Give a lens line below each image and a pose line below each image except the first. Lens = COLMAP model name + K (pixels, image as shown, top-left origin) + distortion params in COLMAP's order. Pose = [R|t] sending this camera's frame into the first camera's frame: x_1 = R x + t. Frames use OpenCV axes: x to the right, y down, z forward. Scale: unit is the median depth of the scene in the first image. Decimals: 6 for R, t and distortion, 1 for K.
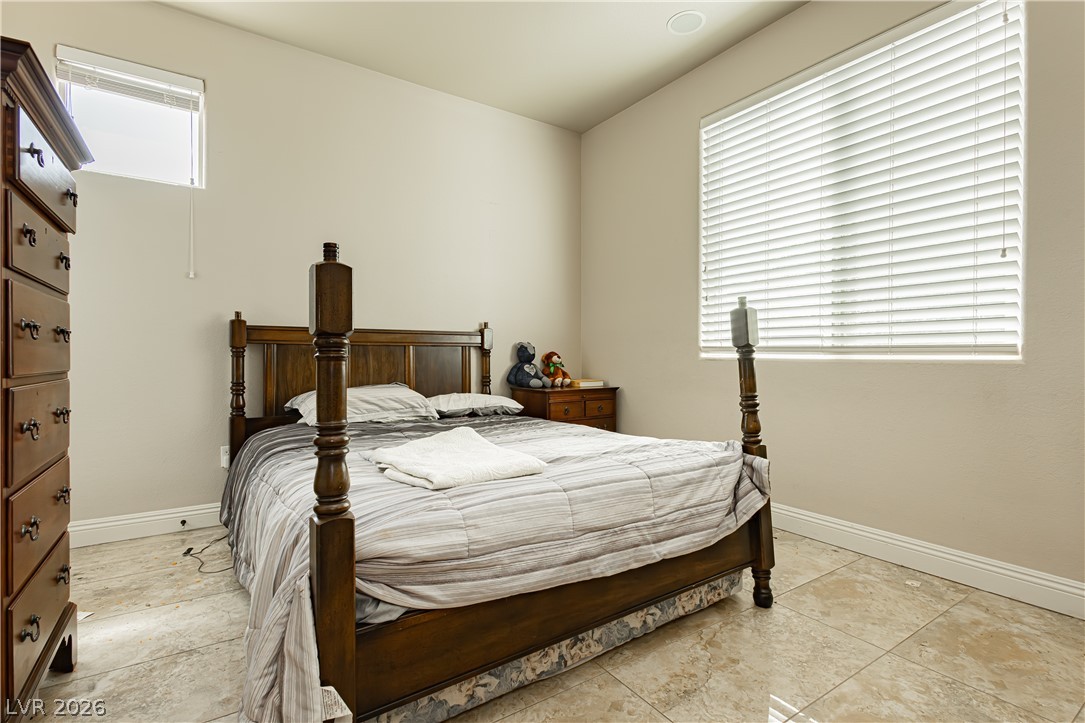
lens RADIAL K [[499.3, 0, 552.4], [0, 499.3, 359.0], [0, 0, 1]] dist [0.003903, 0.000174]
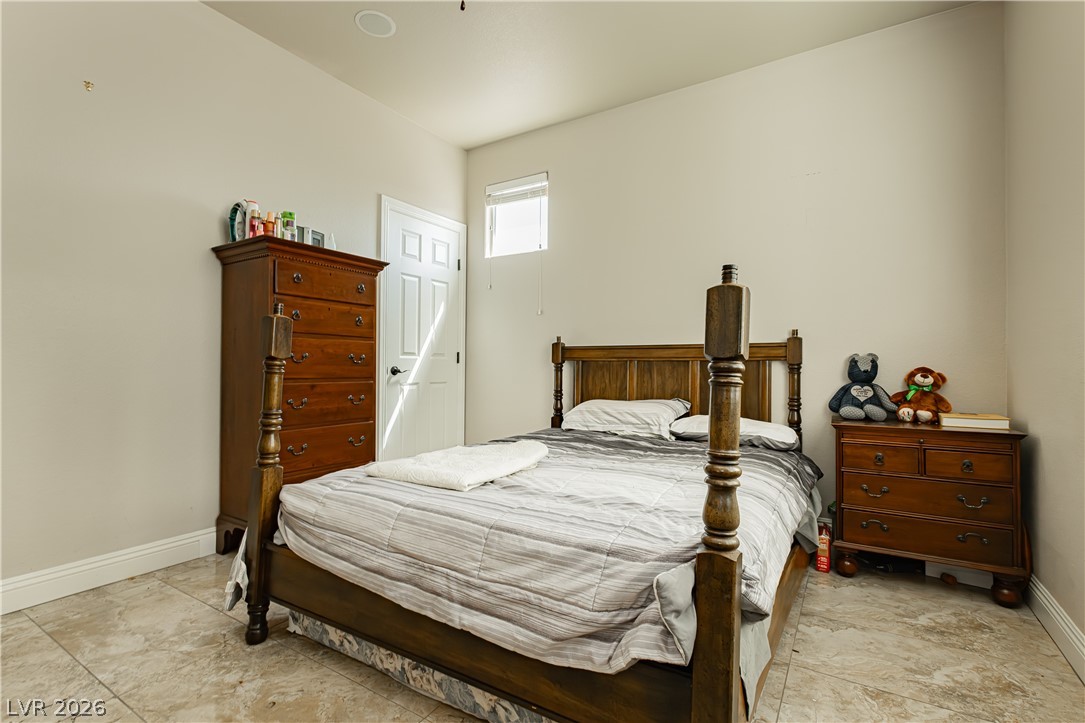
lens RADIAL K [[499.3, 0, 550.5], [0, 499.3, 360.9], [0, 0, 1]] dist [0.003903, 0.000174]
pose [[0.418376, -0.009156, -0.908228, 0.933019], [-0.012624, 0.999794, -0.015895, -0.016054], [0.908186, 0.018116, 0.418174, 0.727198]]
